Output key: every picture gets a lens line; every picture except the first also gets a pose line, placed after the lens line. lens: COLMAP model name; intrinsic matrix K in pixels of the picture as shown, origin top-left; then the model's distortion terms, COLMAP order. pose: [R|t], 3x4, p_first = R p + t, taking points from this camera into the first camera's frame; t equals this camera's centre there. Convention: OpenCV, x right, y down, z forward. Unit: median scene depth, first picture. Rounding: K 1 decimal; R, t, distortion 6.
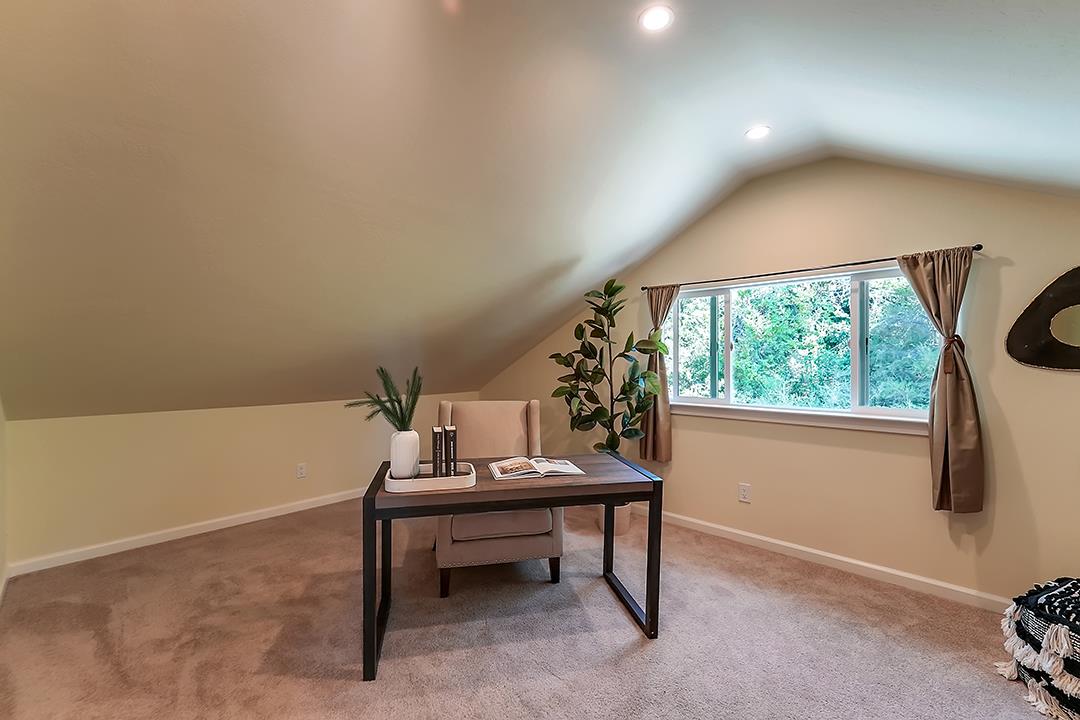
lens RADIAL K [[448.0, 0, 535.4], [0, 448.0, 355.5], [0, 0, 1]] dist [0.000018, 0.000304]
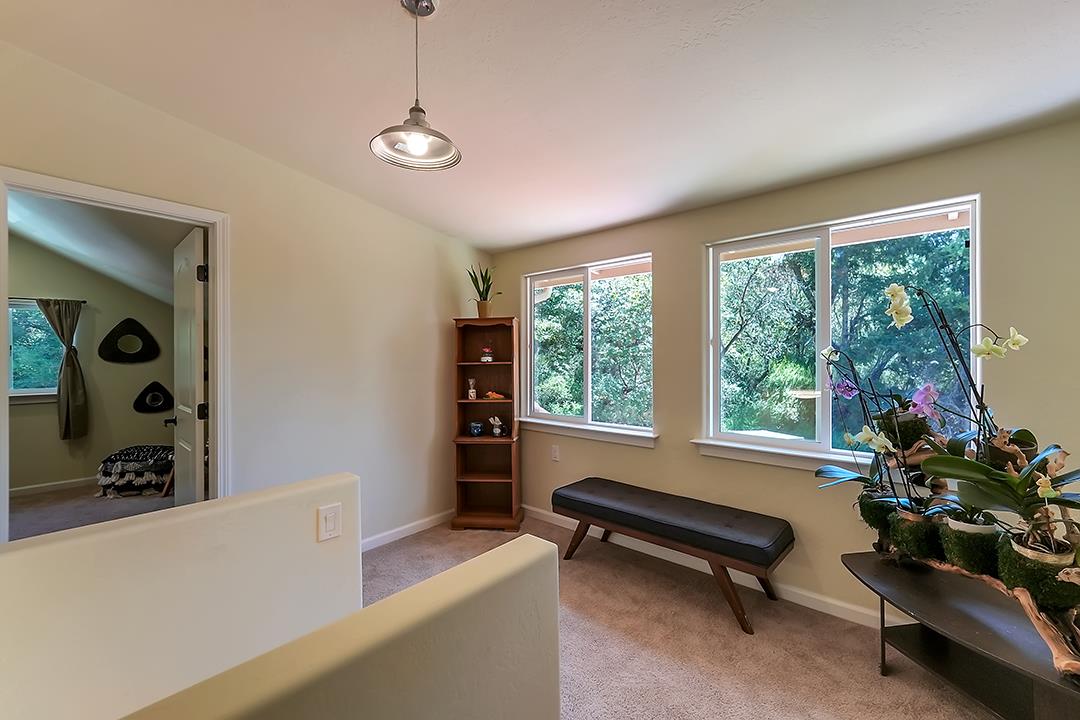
lens RADIAL K [[448.0, 0, 535.2], [0, 448.0, 355.7], [0, 0, 1]] dist [0.000018, 0.000304]
pose [[-0.008011, -0.000233, 0.999968, -0.965167], [0.003491, 0.999994, 0.000261, -0.000321], [-0.999962, 0.003493, -0.008010, -0.932972]]
